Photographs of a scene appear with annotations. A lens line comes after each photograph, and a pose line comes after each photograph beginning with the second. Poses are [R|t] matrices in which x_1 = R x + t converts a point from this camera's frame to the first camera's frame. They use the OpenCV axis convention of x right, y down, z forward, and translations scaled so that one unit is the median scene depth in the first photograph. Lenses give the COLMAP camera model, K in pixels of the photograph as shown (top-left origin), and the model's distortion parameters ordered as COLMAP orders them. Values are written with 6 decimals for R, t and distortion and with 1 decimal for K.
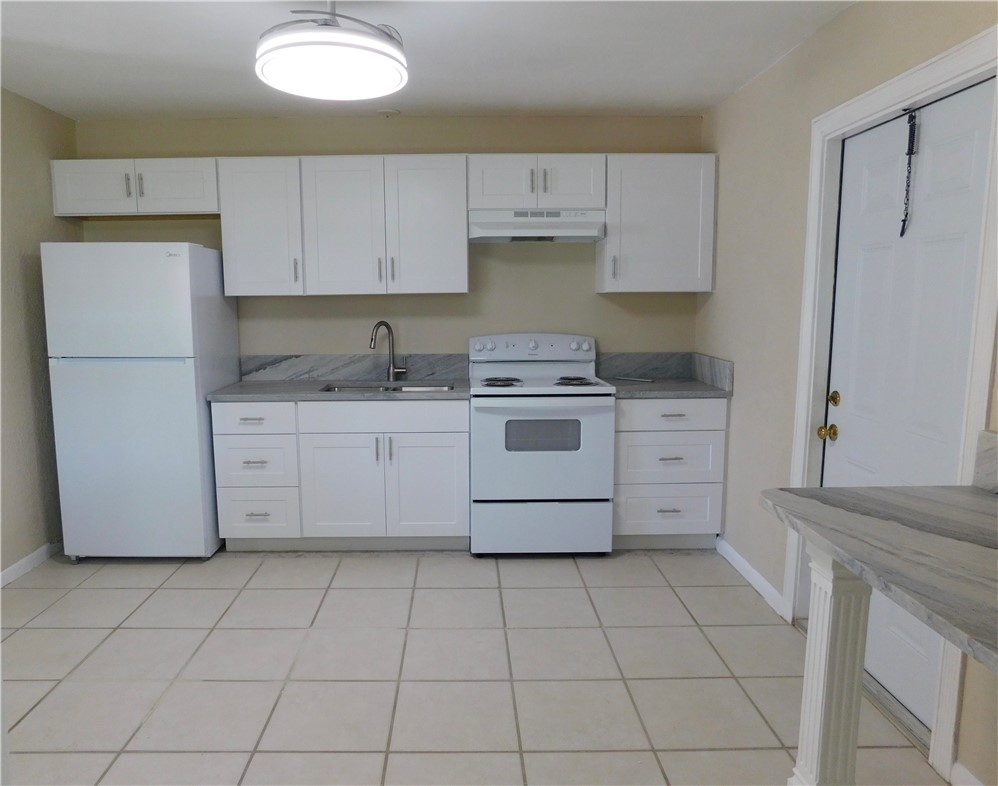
lens RADIAL K [[693.9, 0, 477.6], [0, 693.9, 398.1], [0, 0, 1]] dist [-0.050872, 0.001786]
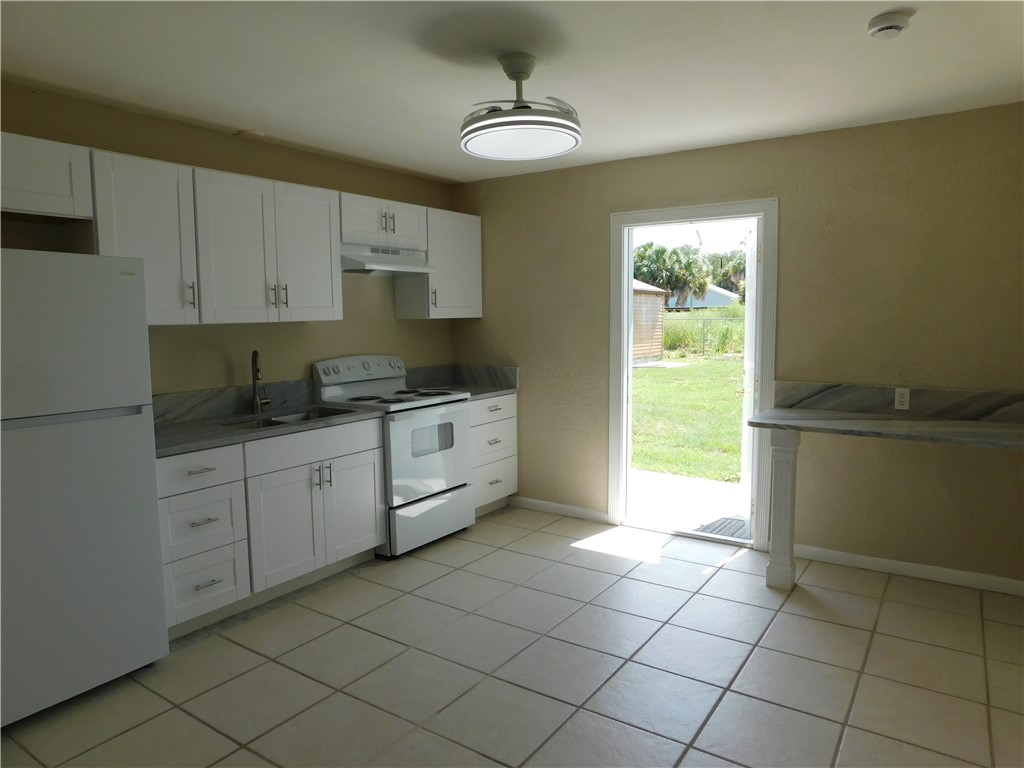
lens RADIAL K [[679.3, 0, 512.0], [0, 679.3, 384.0], [0, 0, 1]] dist [-0.003039, 0.002777]
pose [[0.581492, -0.082980, 0.809309, -0.722253], [0.119449, 0.992712, 0.015960, -0.040951], [-0.804735, 0.087391, 0.587166, 0.190632]]
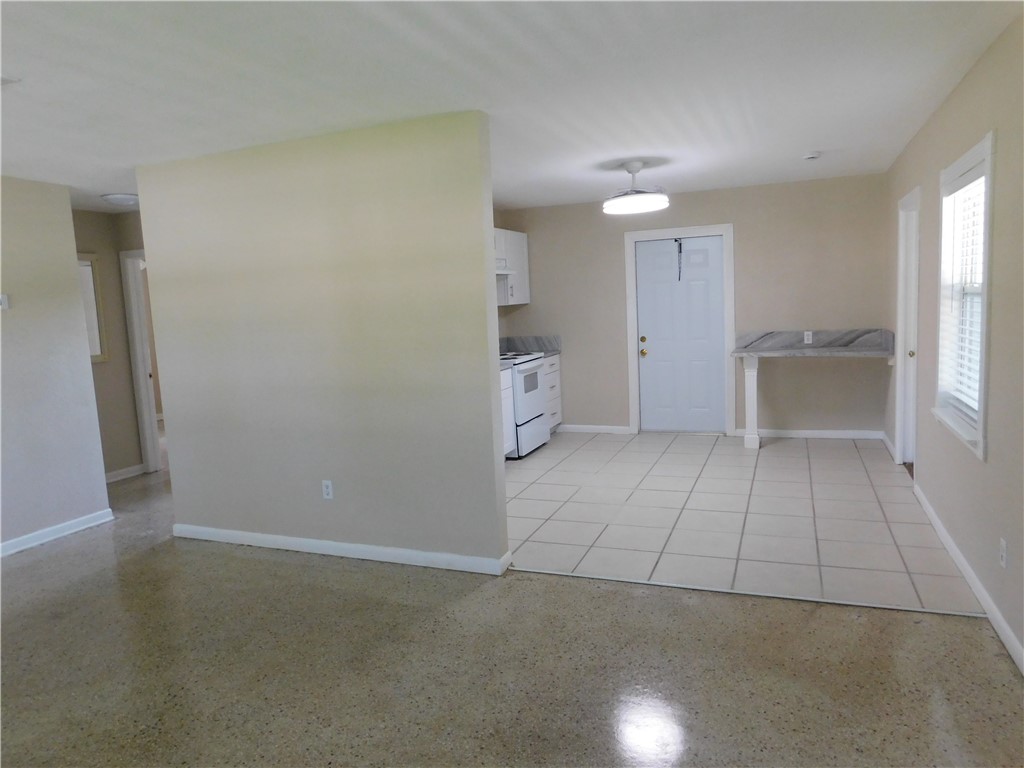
lens RADIAL K [[679.3, 0, 512.0], [0, 679.3, 384.0], [0, 0, 1]] dist [-0.003039, 0.002777]
pose [[0.397140, -0.129801, 0.908533, -1.479838], [0.175615, 0.982403, 0.063590, -0.063413], [-0.900799, 0.134298, 0.412946, 0.291017]]
